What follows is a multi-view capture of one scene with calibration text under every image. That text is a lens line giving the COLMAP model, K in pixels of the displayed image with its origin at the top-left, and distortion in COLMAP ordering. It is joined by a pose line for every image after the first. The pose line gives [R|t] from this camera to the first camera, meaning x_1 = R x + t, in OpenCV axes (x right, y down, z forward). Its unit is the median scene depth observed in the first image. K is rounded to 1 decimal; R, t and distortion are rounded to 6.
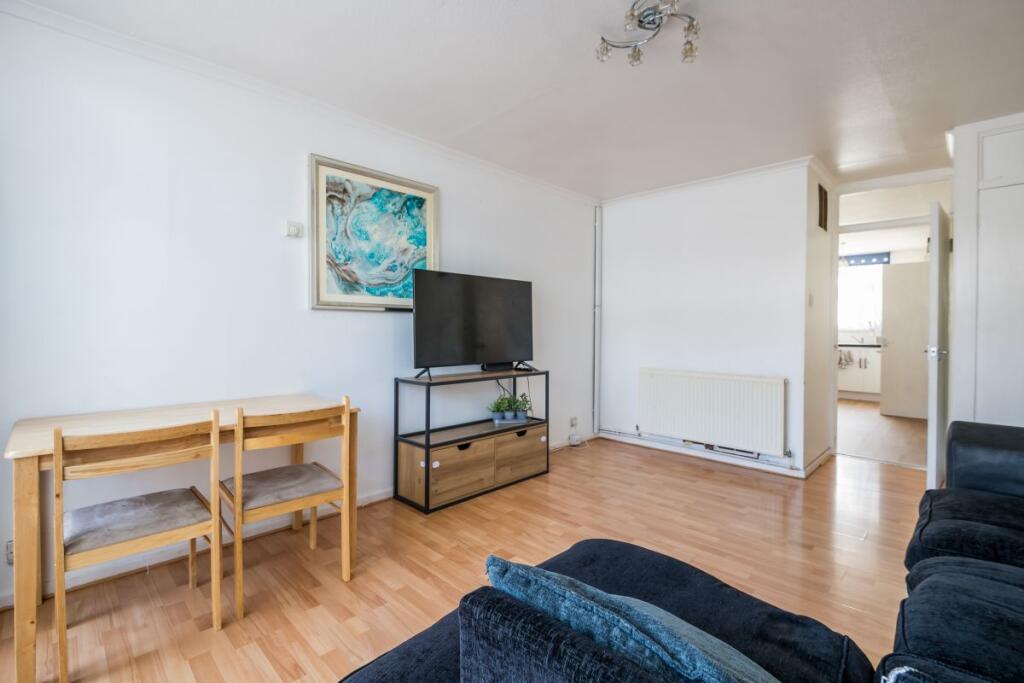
lens RADIAL K [[467.4, 0, 511.2], [0, 467.4, 333.1], [0, 0, 1]] dist [0.013196, -0.011160]
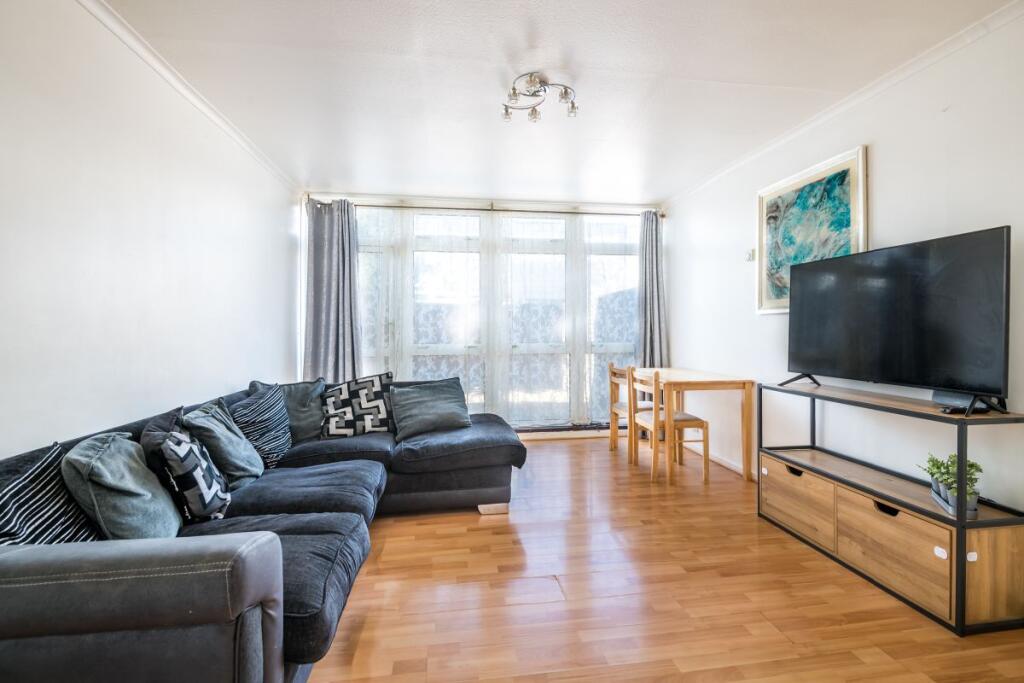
lens RADIAL K [[467.4, 0, 517.4], [0, 467.4, 330.7], [0, 0, 1]] dist [0.013196, -0.011160]
pose [[-0.604216, 0.000115, -0.796821, 0.851372], [-0.006358, 0.999967, 0.004966, -0.008097], [0.796795, 0.008066, -0.604195, 1.094116]]
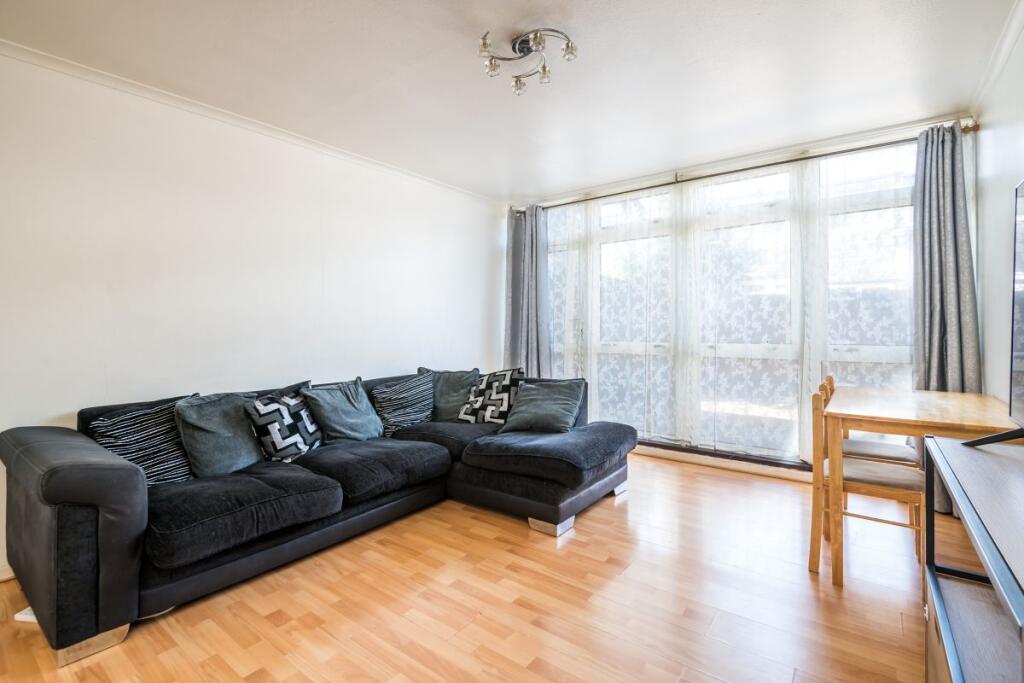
lens RADIAL K [[467.4, 0, 511.4], [0, 467.4, 328.0], [0, 0, 1]] dist [0.013196, -0.011160]
pose [[-0.990997, -0.000901, -0.133884, 0.697164], [-0.002689, 0.999910, 0.013172, -0.009702], [0.133860, 0.013414, -0.990910, 1.156120]]
